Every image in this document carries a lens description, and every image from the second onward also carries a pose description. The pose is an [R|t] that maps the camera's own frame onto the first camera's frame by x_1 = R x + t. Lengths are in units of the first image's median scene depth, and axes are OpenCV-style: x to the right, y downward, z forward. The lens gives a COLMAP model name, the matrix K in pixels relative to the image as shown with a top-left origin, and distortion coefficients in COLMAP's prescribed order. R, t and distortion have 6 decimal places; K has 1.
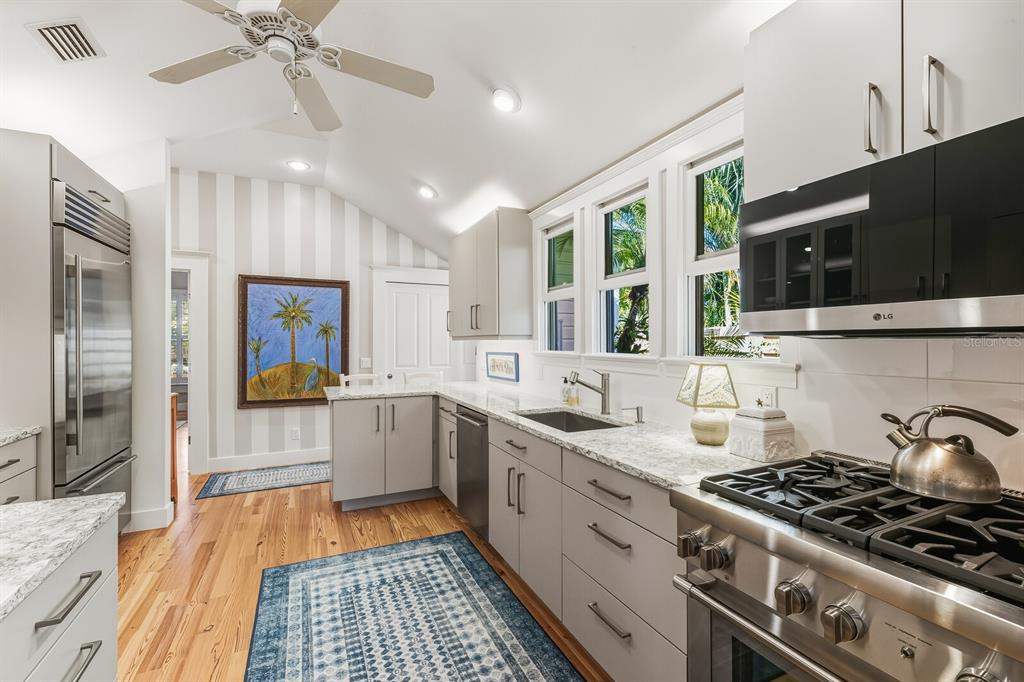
lens RADIAL K [[444.4, 0, 512.0], [0, 444.4, 341.0], [0, 0, 1]] dist [-0.000619, -0.000173]
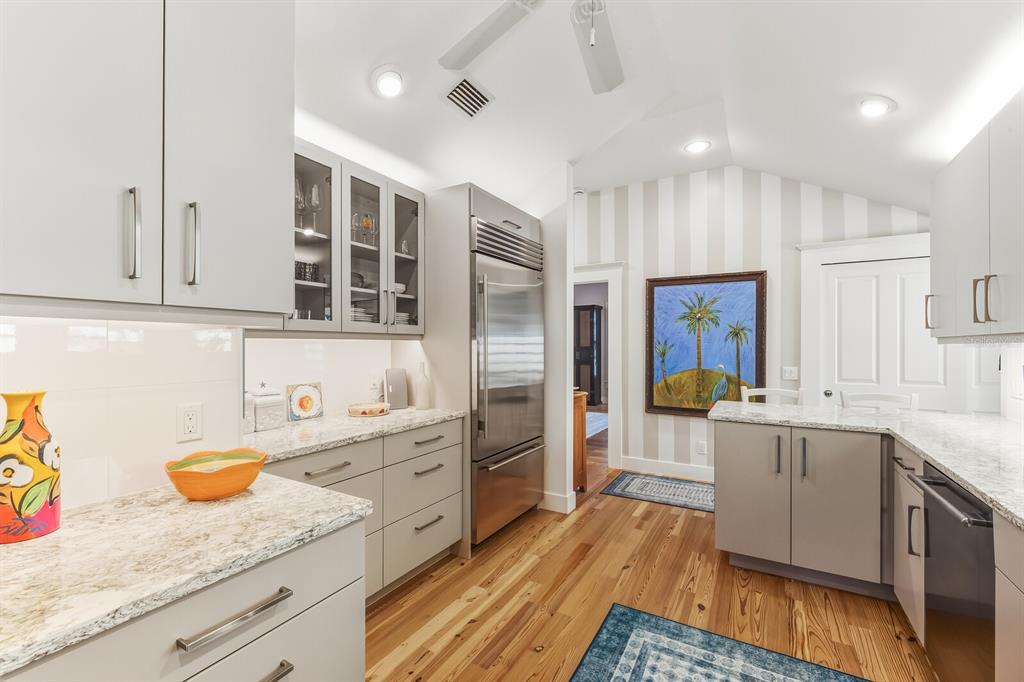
lens RADIAL K [[430.0, 0, 513.1], [0, 430.0, 345.9], [0, 0, 1]] dist [-0.001616, -0.000664]
pose [[0.564692, 0.001233, -0.825301, 0.022089], [0.000295, 0.999999, 0.001695, 0.000310], [0.825301, -0.001201, 0.564691, 0.241027]]
